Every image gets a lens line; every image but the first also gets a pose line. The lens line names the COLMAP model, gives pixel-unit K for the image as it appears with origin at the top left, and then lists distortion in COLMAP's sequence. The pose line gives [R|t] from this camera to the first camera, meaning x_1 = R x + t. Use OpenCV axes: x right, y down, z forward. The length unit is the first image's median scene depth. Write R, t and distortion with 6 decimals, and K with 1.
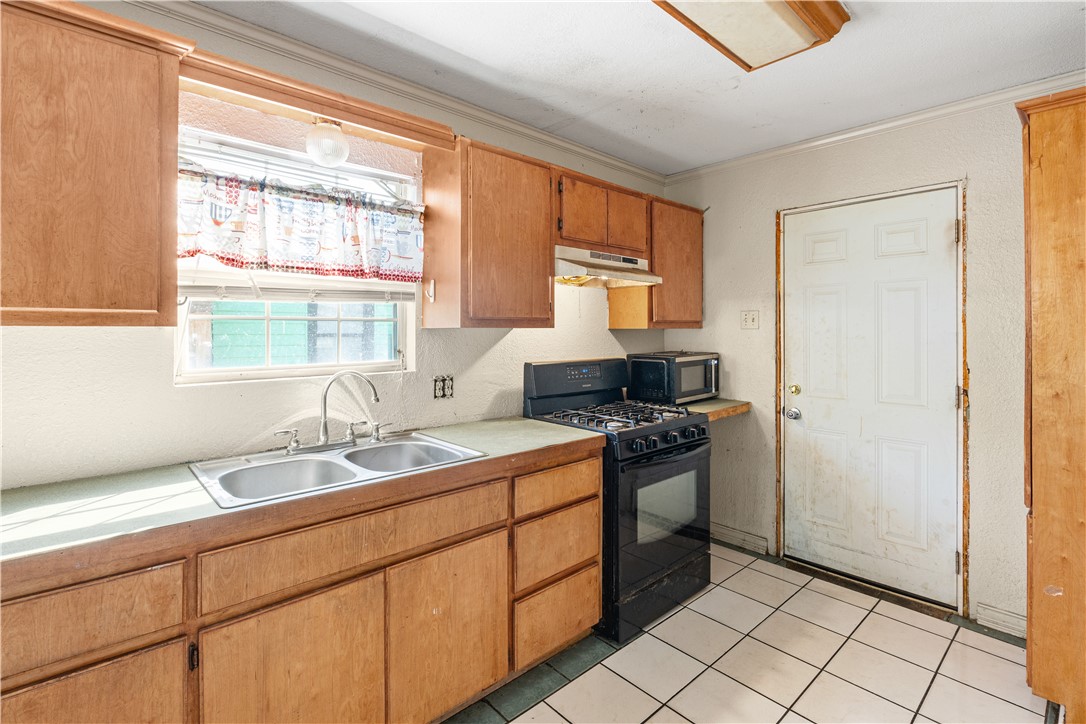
lens RADIAL K [[506.2, 0, 545.2], [0, 506.2, 331.2], [0, 0, 1]] dist [-0.001823, -0.000143]
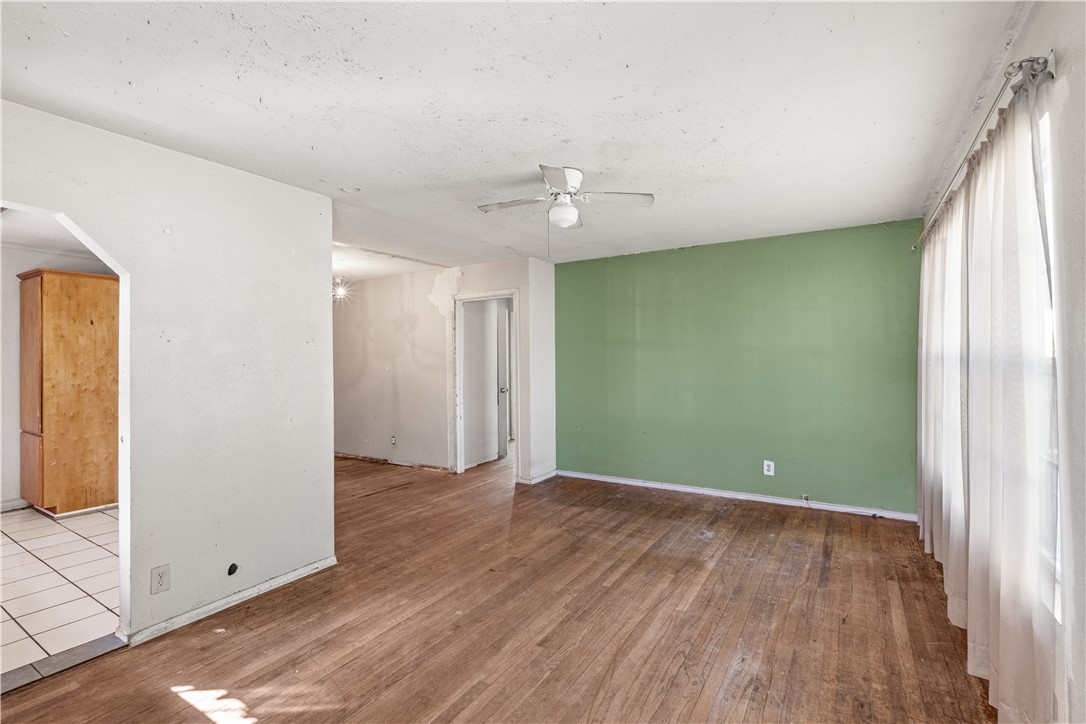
lens RADIAL K [[501.9, 0, 541.6], [0, 501.9, 352.8], [0, 0, 1]] dist [-0.002496, 0.000208]
pose [[-0.265352, 0.012001, 0.964077, -1.482500], [0.010159, 0.999902, -0.009650, 0.005954], [-0.964098, 0.007233, -0.265448, -0.505898]]
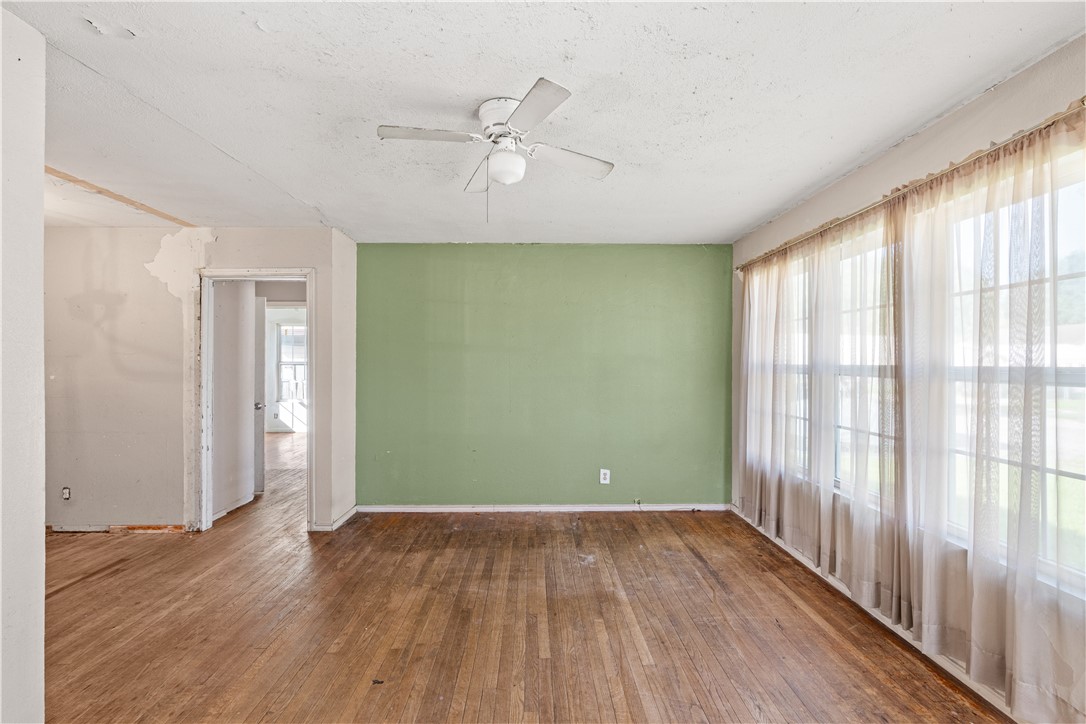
lens RADIAL K [[505.2, 0, 543.0], [0, 505.2, 362.0], [0, 0, 1]] dist [-0.005092, -0.000023]
pose [[-0.746563, 0.001278, 0.665314, -0.946586], [-0.001588, 0.999992, -0.003703, 0.009389], [-0.665313, -0.003821, -0.746554, -0.250406]]
